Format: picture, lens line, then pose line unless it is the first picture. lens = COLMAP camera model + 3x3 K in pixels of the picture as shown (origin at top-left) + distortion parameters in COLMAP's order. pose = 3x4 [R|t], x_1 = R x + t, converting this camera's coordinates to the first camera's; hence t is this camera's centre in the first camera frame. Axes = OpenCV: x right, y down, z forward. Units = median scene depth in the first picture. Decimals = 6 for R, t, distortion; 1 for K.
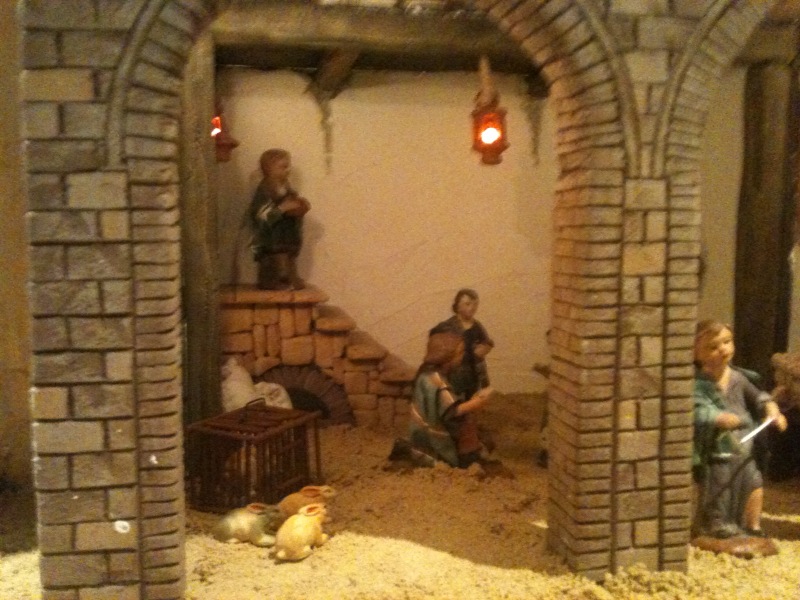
lens RADIAL K [[852.1, 0, 393.4], [0, 852.1, 303.3], [0, 0, 1]] dist [0.134779, -0.428039]
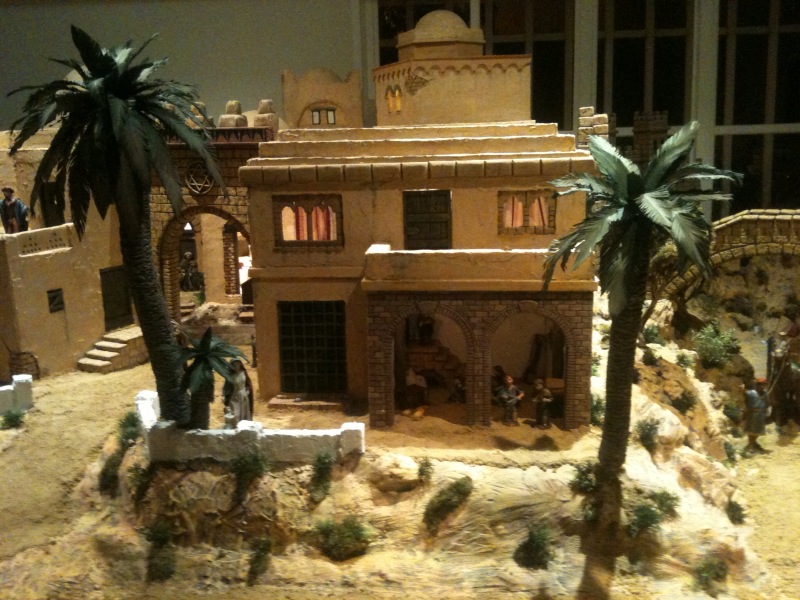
lens RADIAL K [[852.1, 0, 393.4], [0, 852.1, 303.3], [0, 0, 1]] dist [0.134779, -0.428039]
pose [[0.963444, 0.026040, -0.266641, 1.153239], [0.000413, 0.995120, 0.098673, -0.938712], [0.267909, -0.095176, 0.958732, -4.038183]]
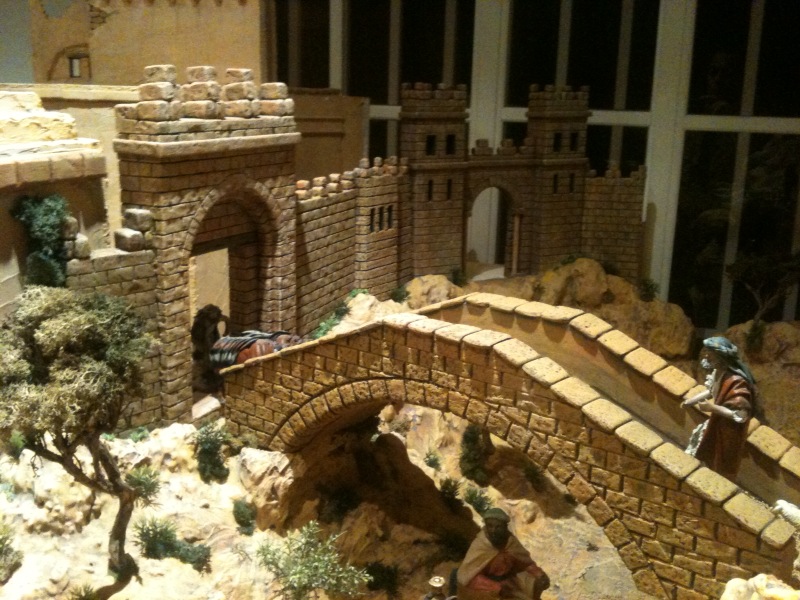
lens RADIAL K [[852.1, 0, 393.4], [0, 852.1, 303.3], [0, 0, 1]] dist [0.134779, -0.428039]
pose [[0.870418, 0.139606, -0.472104, 3.304712], [-0.076078, 0.985575, 0.151178, -1.437091], [0.486399, -0.095672, 0.868483, 0.196822]]
